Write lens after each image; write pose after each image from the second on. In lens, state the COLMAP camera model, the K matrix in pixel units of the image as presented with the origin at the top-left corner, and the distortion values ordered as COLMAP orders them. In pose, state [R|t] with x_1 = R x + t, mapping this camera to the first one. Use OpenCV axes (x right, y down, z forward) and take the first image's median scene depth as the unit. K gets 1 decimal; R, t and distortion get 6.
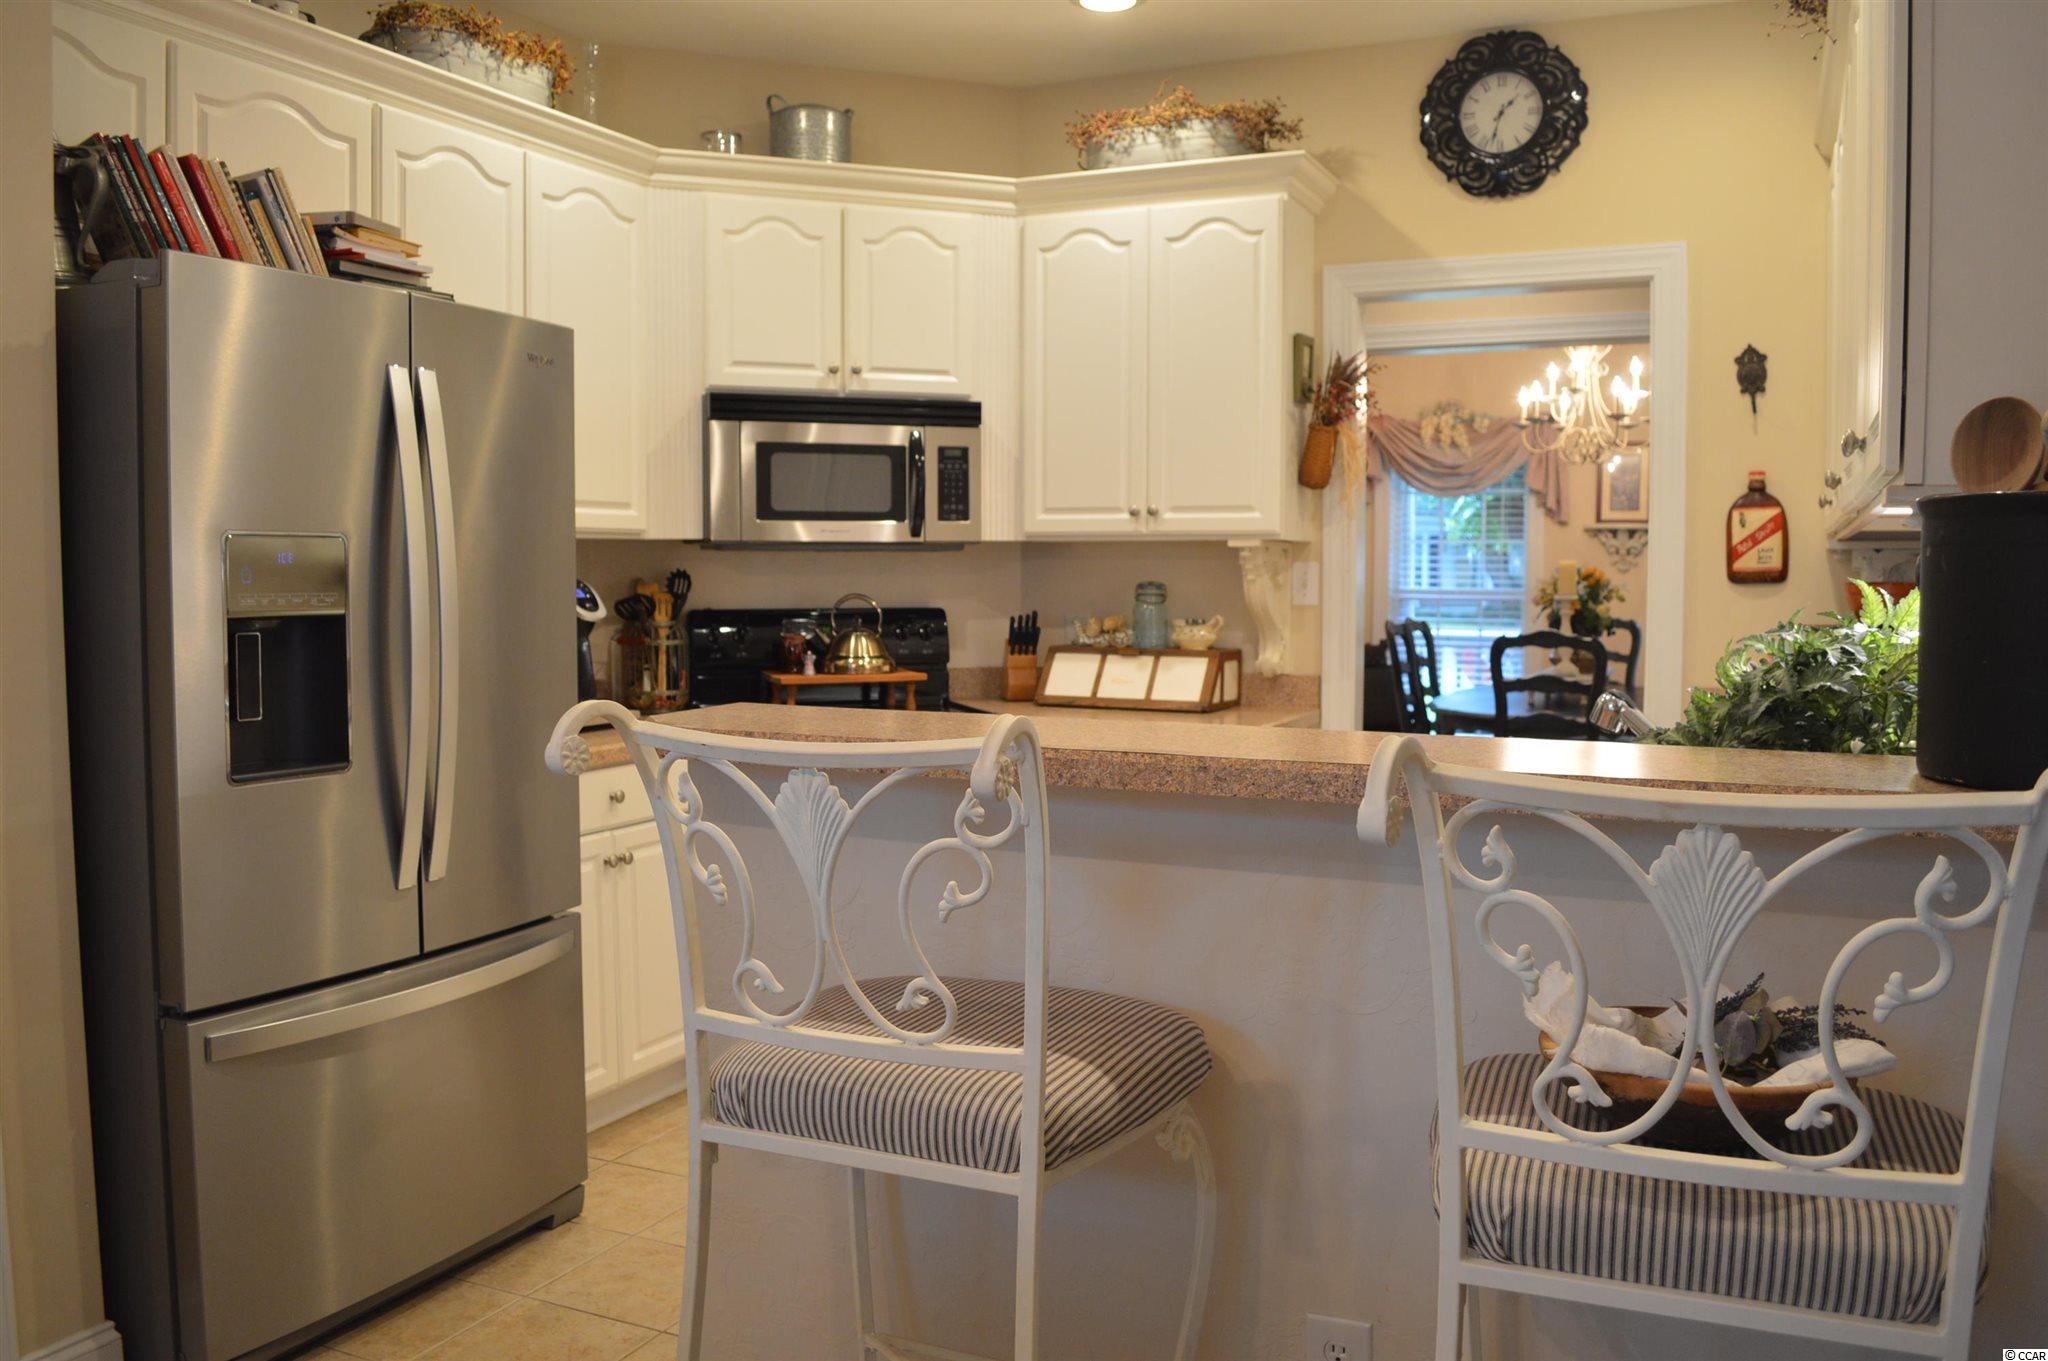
lens RADIAL K [[1617.4, 0, 1025.2], [0, 1617.4, 678.1], [0, 0, 1]] dist [-0.084431, 0.006495]
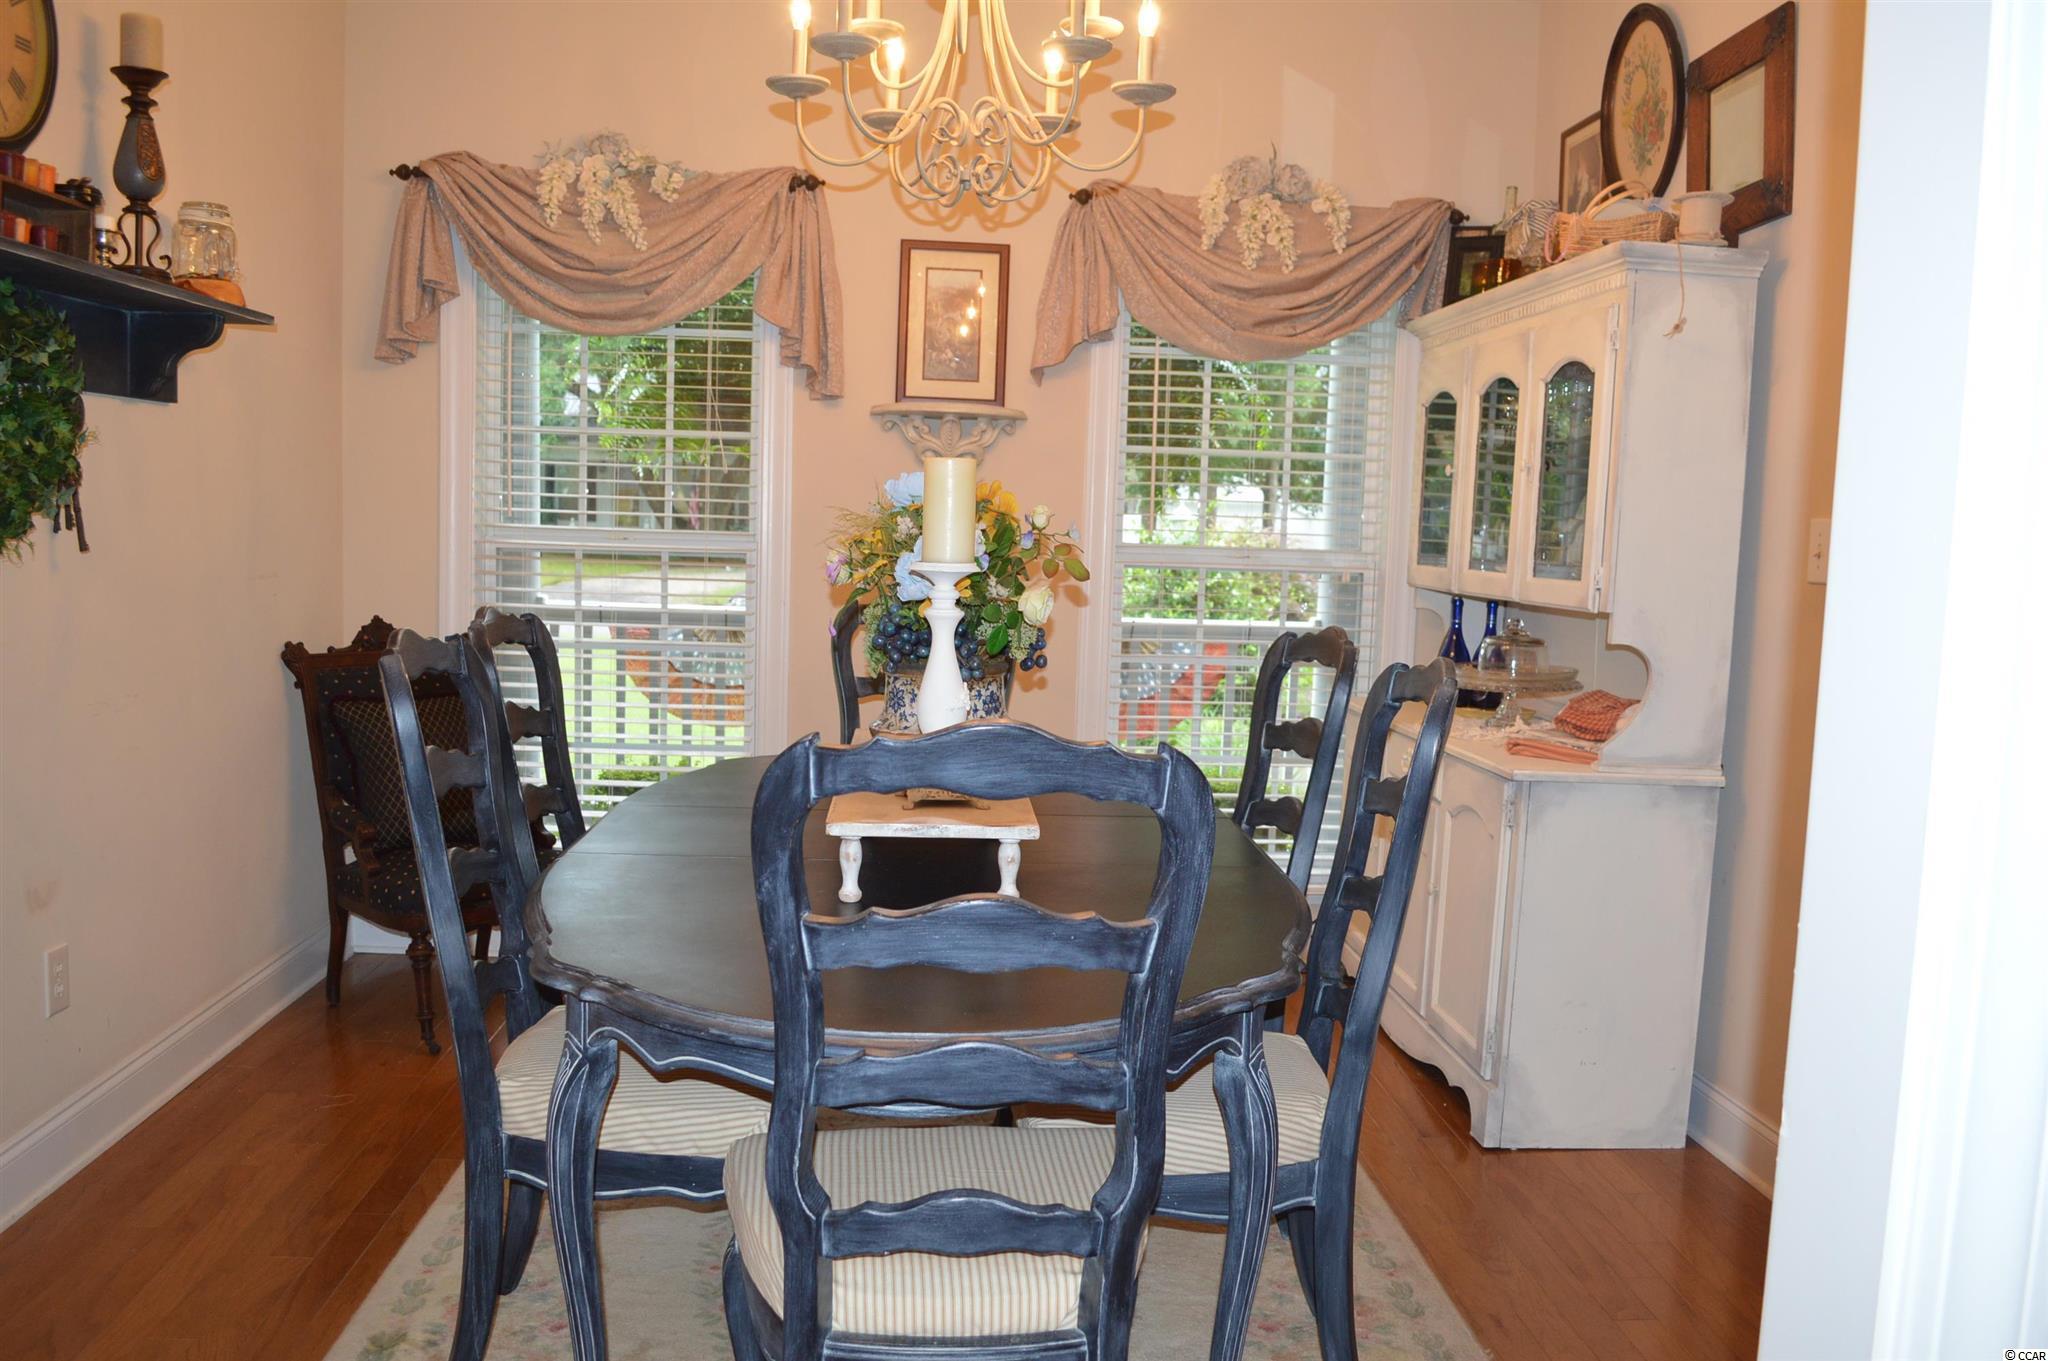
lens RADIAL K [[1627.5, 0, 1021.5], [0, 1627.5, 673.8], [0, 0, 1]] dist [-0.081128, 0.007285]
pose [[0.874367, -0.021474, 0.484791, 0.284133], [0.002601, 0.999213, 0.039568, -0.063094], [-0.485259, -0.033336, 0.873735, 1.056058]]
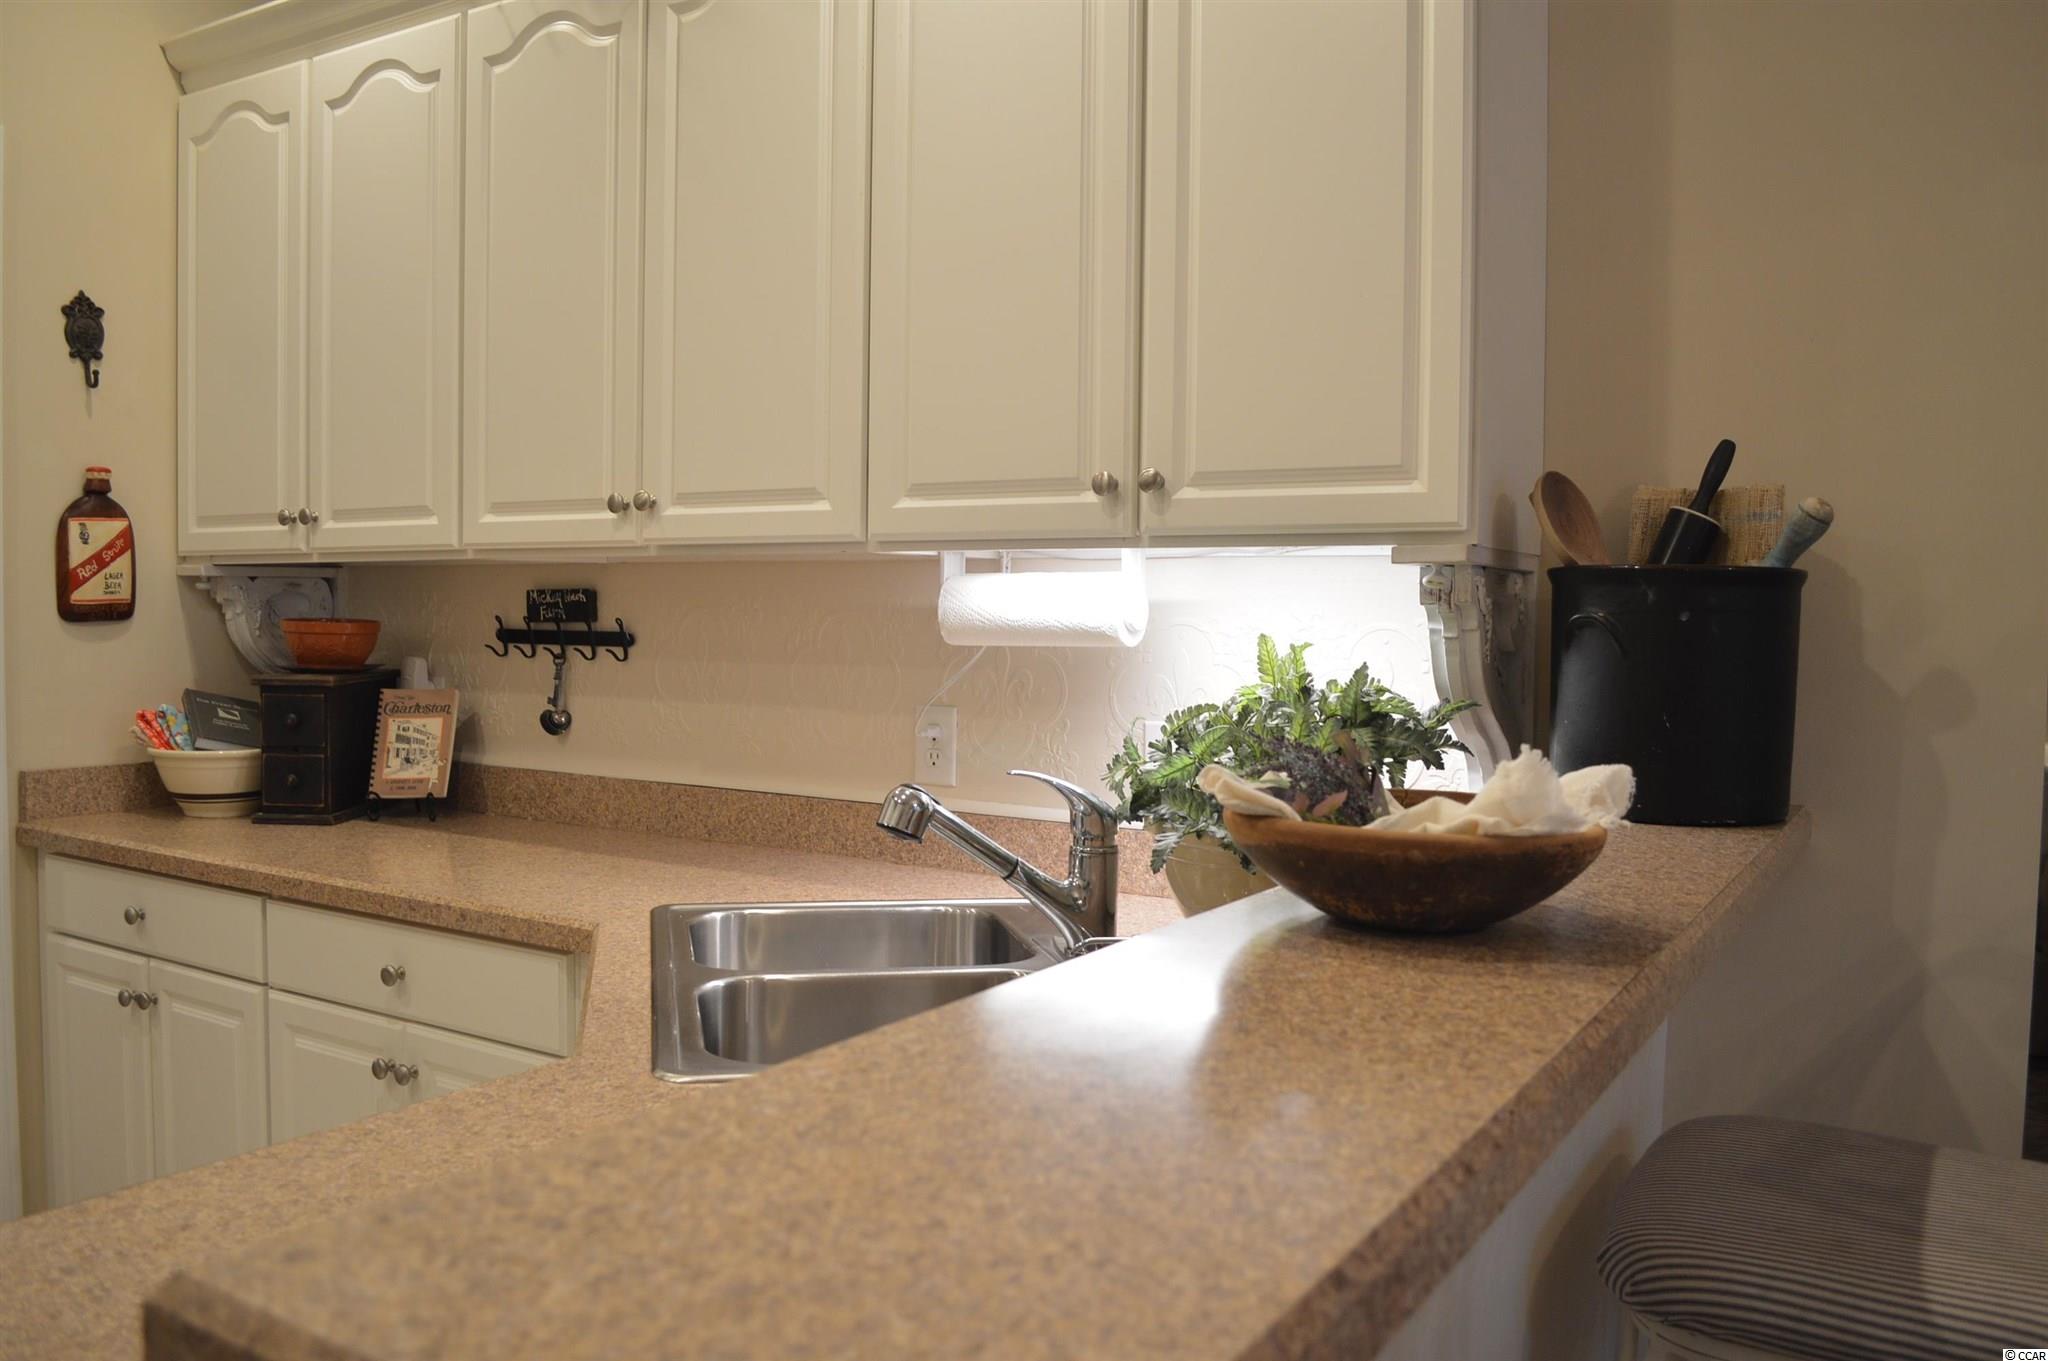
lens RADIAL K [[1617.4, 0, 1025.2], [0, 1617.4, 678.1], [0, 0, 1]] dist [-0.084431, 0.006495]
pose [[0.127523, -0.045835, 0.990776, -0.184314], [0.054263, 0.997758, 0.039174, -0.035067], [-0.990350, 0.048767, 0.129724, 0.441533]]
